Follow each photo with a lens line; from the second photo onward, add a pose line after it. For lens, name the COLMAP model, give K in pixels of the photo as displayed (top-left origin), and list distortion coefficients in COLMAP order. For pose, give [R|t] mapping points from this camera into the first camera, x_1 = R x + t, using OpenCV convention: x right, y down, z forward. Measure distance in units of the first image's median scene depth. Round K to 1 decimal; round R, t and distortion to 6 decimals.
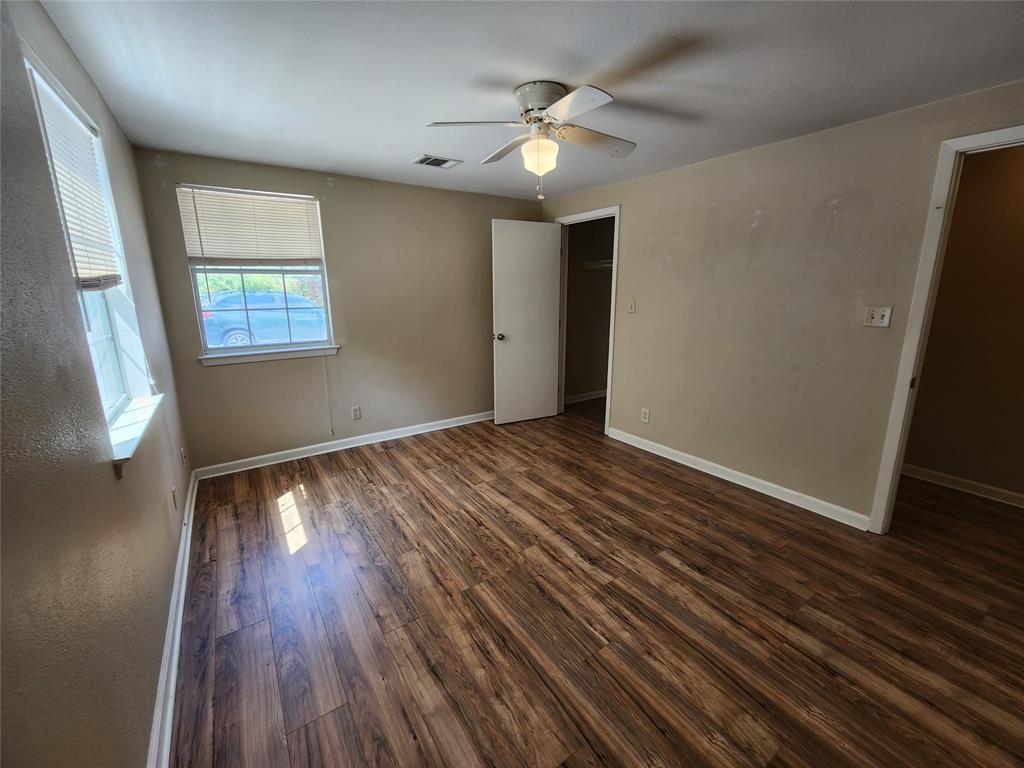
lens RADIAL K [[421.3, 0, 515.4], [0, 421.3, 381.1], [0, 0, 1]] dist [-0.000843, 0.000590]
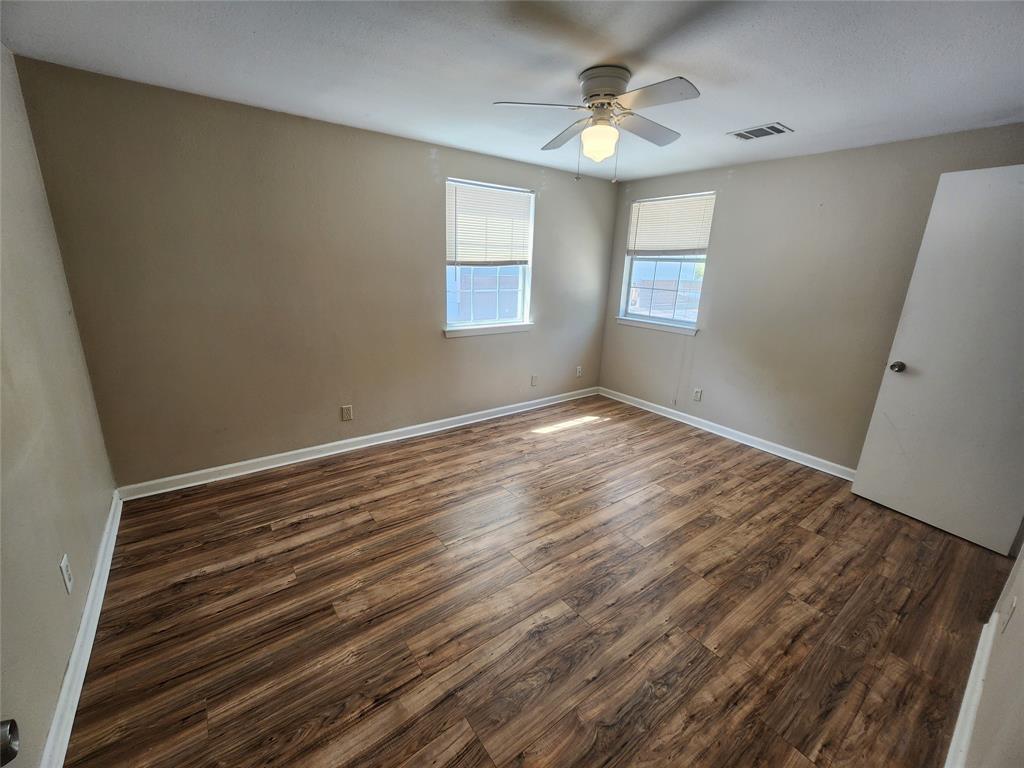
lens RADIAL K [[421.3, 0, 512.3], [0, 421.3, 381.1], [0, 0, 1]] dist [-0.000843, 0.000590]
pose [[0.038395, 0.275000, -0.960677, 0.721633], [-0.258376, 0.931425, 0.256300, -0.126972], [0.965281, 0.238376, 0.106815, 0.508367]]
